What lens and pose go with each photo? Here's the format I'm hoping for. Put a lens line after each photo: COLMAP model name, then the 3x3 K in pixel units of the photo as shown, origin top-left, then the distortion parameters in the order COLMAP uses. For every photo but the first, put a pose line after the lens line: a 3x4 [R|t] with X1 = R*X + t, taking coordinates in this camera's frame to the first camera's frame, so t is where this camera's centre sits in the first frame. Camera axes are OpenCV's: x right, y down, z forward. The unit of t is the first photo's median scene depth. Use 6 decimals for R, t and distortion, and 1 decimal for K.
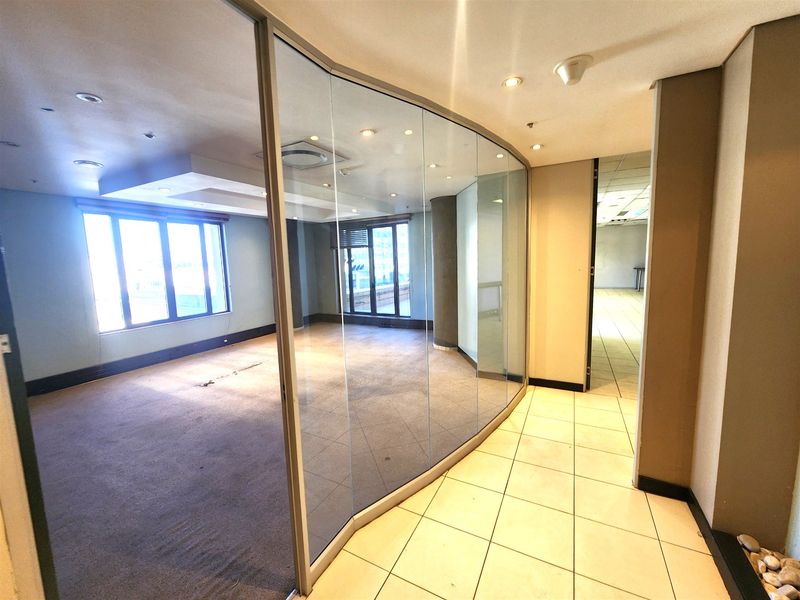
lens RADIAL K [[324.9, 0, 402.5], [0, 324.9, 300.5], [0, 0, 1]] dist [0.004540, 0.000594]
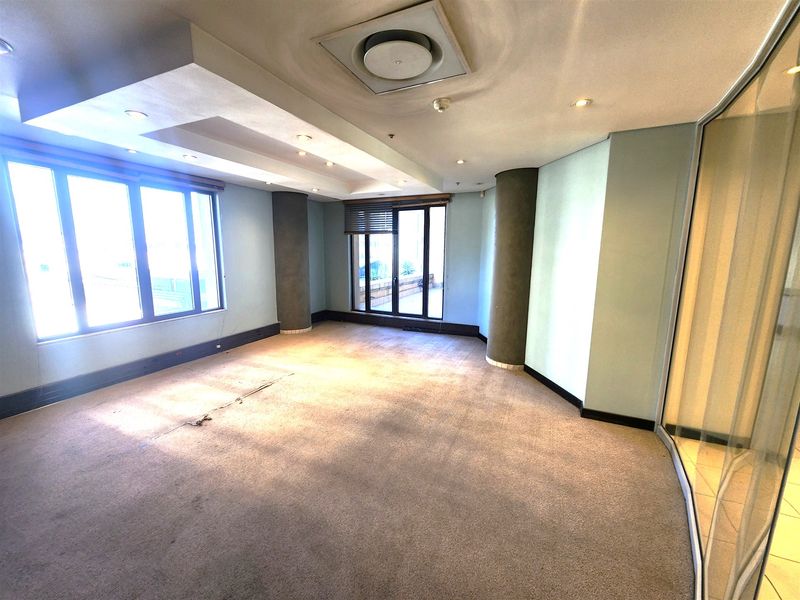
lens RADIAL K [[324.9, 0, 403.6], [0, 324.9, 305.1], [0, 0, 1]] dist [0.004540, 0.000594]
pose [[0.997867, 0.030448, 0.057737, -0.163484], [-0.032985, 0.998509, 0.043501, -0.025644], [-0.056326, -0.045313, 0.997384, 0.222261]]
